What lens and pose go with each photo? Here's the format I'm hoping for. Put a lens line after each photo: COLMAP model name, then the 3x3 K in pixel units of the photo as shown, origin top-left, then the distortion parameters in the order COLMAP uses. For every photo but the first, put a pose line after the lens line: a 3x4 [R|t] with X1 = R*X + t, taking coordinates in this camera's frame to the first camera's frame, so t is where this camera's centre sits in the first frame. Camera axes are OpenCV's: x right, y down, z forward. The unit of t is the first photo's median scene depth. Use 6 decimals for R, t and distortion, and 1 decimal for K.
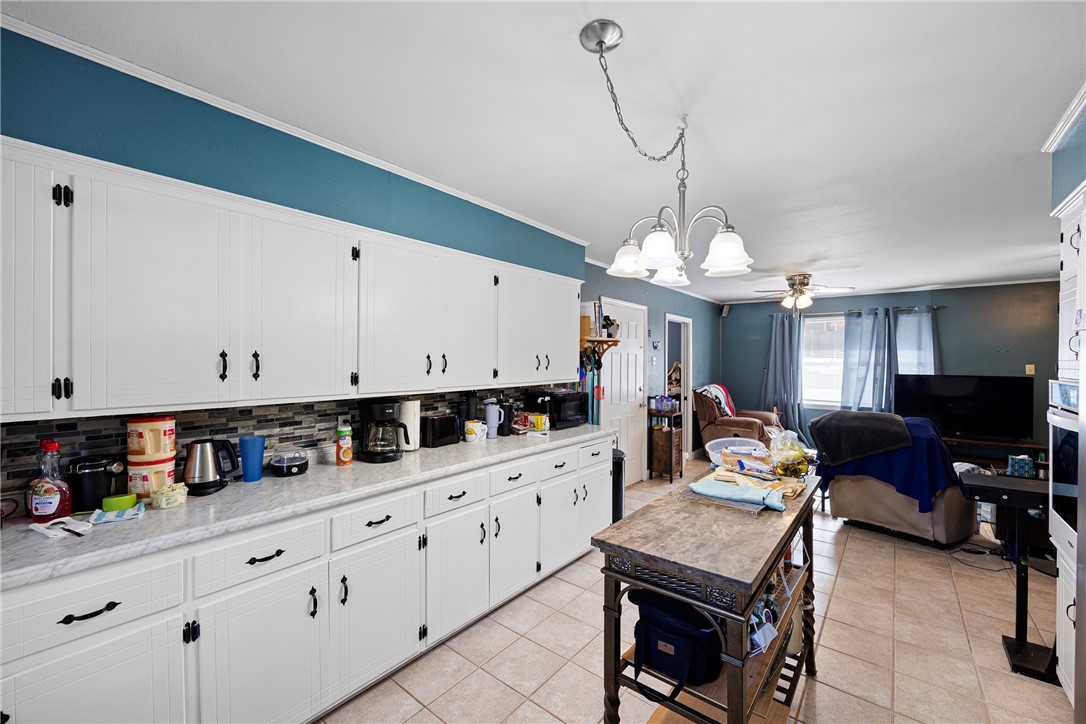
lens RADIAL K [[433.4, 0, 543.0], [0, 433.4, 362.0], [0, 0, 1]] dist [-0.001402, -0.000151]
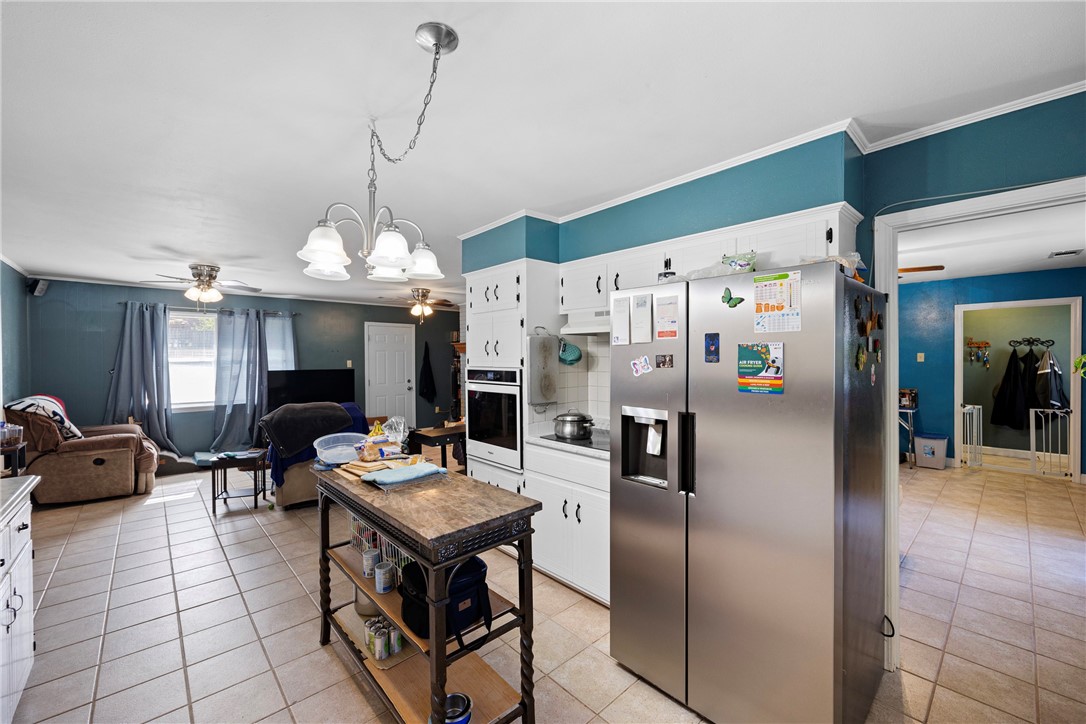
lens RADIAL K [[437.4, 0, 543.4], [0, 437.4, 360.1], [0, 0, 1]] dist [-0.001188, -0.000004]
pose [[0.147425, -0.011674, 0.989004, -0.210342], [0.011884, 0.999879, 0.010031, -0.001894], [-0.989002, 0.010275, 0.147546, 0.152464]]
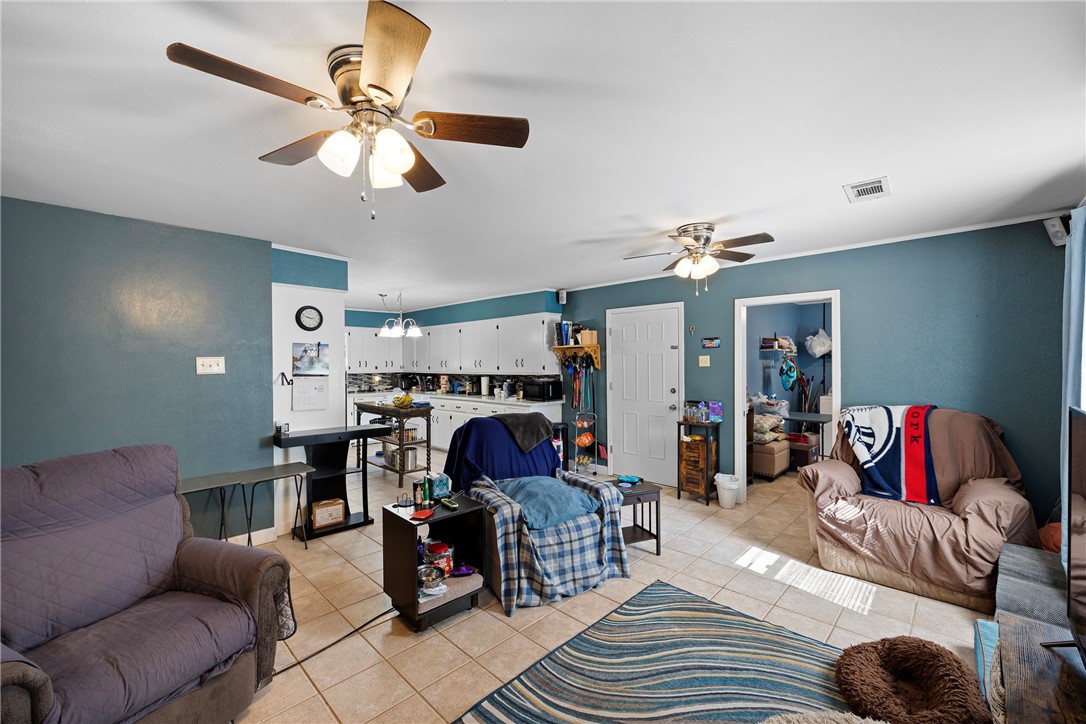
lens RADIAL K [[438.8, 0, 546.8], [0, 438.8, 363.7], [0, 0, 1]] dist [-0.001736, -0.000055]
pose [[-0.077500, -0.000544, -0.996992, 1.209735], [0.001851, 0.999998, -0.000690, 0.003463], [0.996991, -0.001899, -0.077499, 0.798715]]
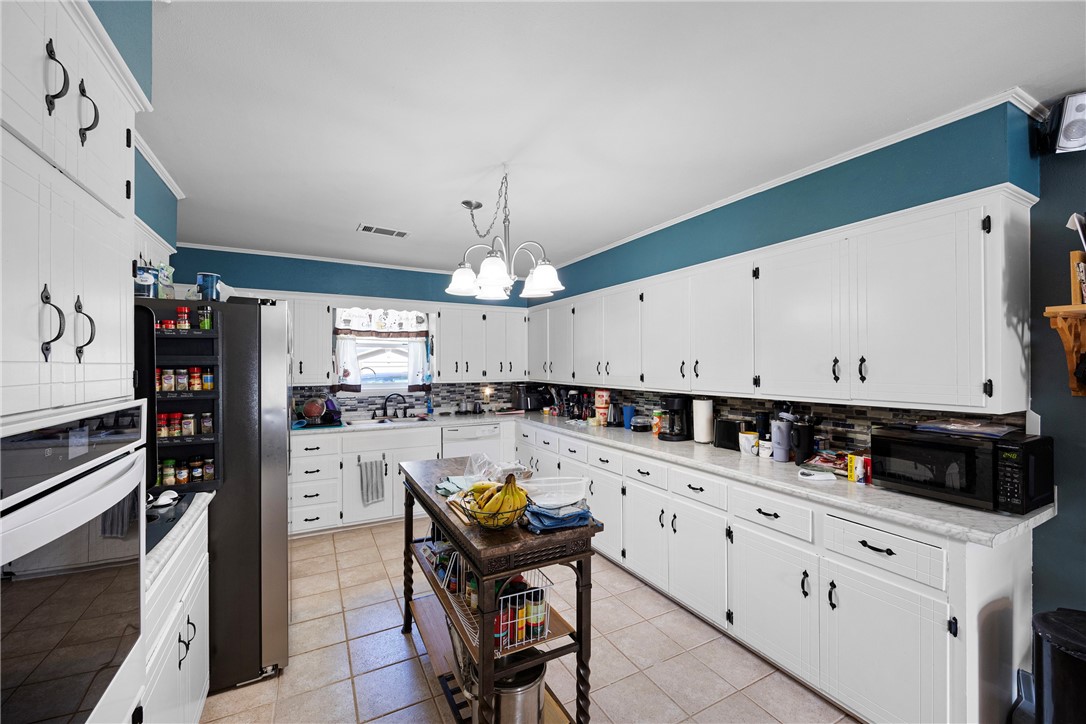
lens RADIAL K [[435.3, 0, 543.0], [0, 435.3, 362.0], [0, 0, 1]] dist [-0.003353, -0.000114]
pose [[-0.380732, -0.009581, -0.924636, 0.471881], [-0.005002, 0.999953, -0.008302, -0.001286], [0.924672, 0.001465, -0.380762, 0.521745]]
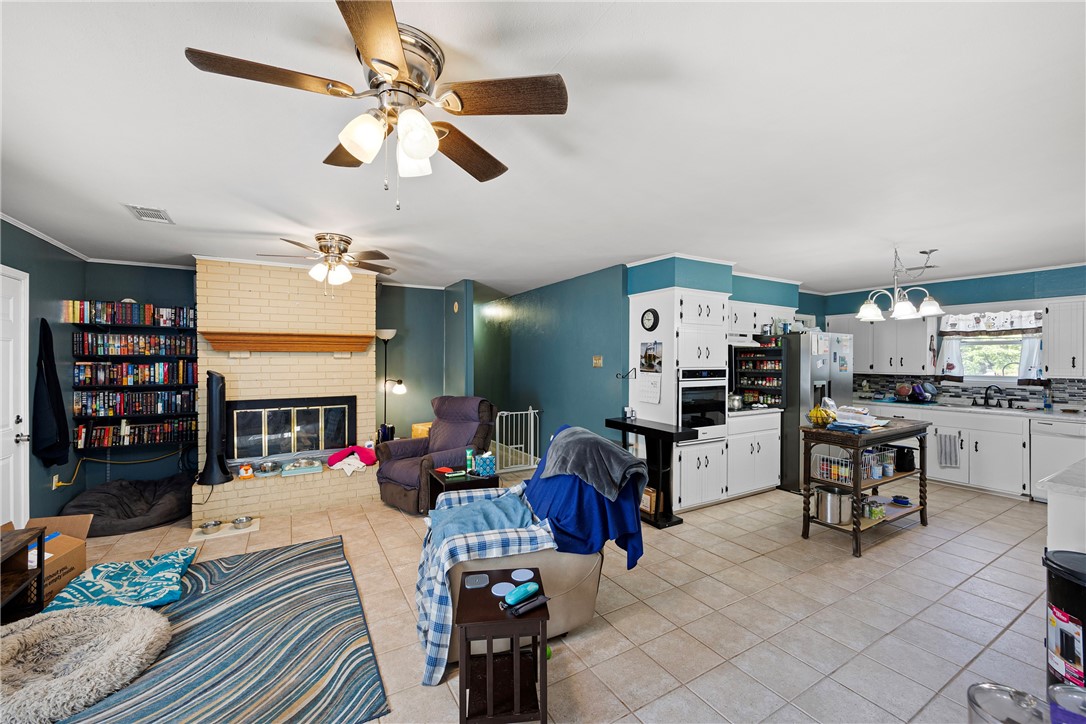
lens RADIAL K [[437.4, 0, 543.4], [0, 437.4, 360.1], [0, 0, 1]] dist [-0.001188, -0.000004]
pose [[-0.936806, -0.004762, 0.349816, 0.392574], [-0.003018, 0.999980, 0.005530, -0.003426], [-0.349835, 0.004125, -0.936802, 1.184577]]
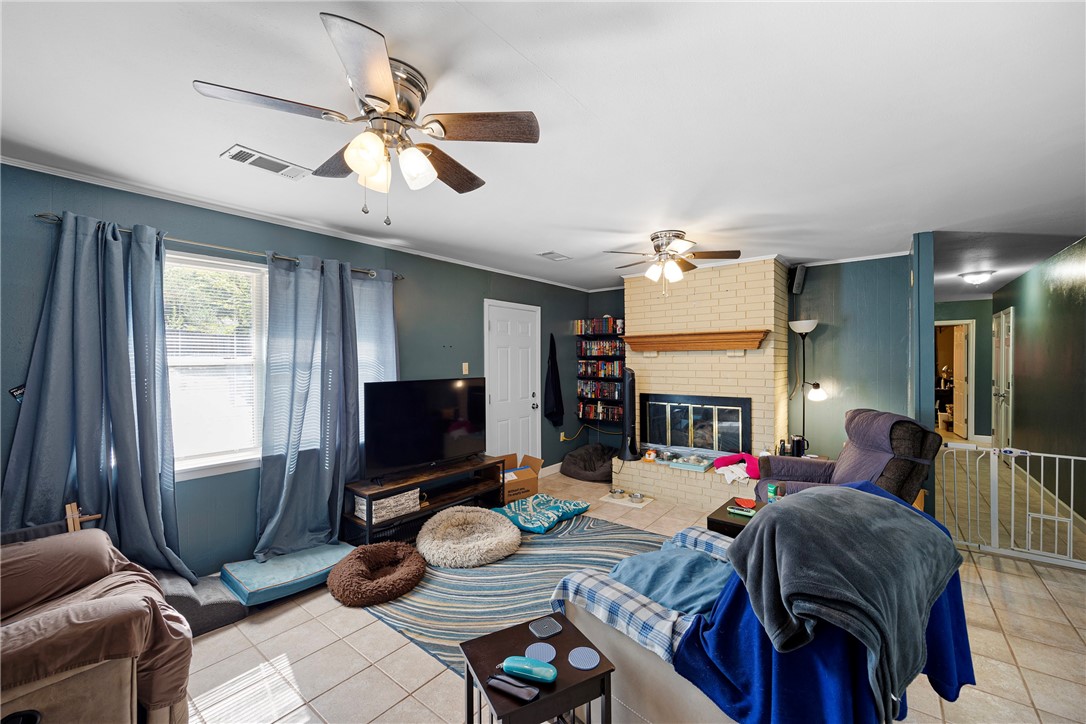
lens RADIAL K [[435.1, 0, 545.3], [0, 435.1, 360.3], [0, 0, 1]] dist [-0.003924, -0.000134]
pose [[-0.020679, -0.007567, 0.999758, 0.271559], [0.009635, 0.999923, 0.007768, -0.003466], [-0.999740, 0.009794, -0.020605, 0.864891]]
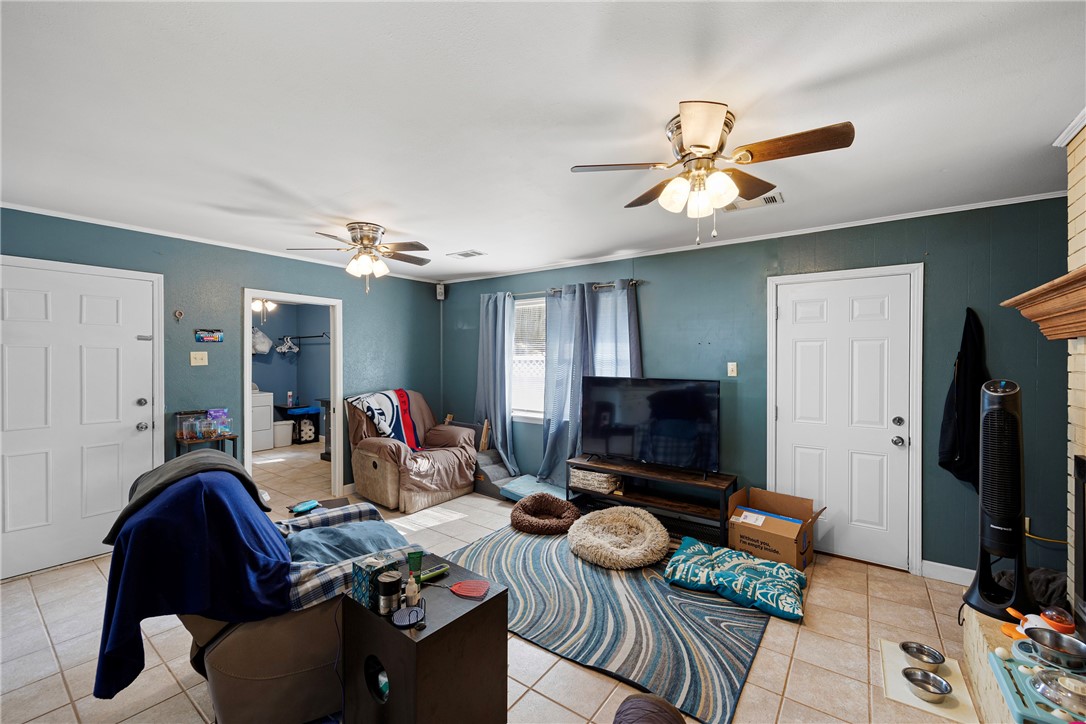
lens RADIAL K [[437.4, 0, 543.4], [0, 437.4, 360.1], [0, 0, 1]] dist [-0.001188, -0.000004]
pose [[0.998421, -0.003153, 0.056090, 0.788172], [0.003163, 0.999995, -0.000096, 0.002452], [-0.056089, 0.000273, 0.998426, 0.318050]]
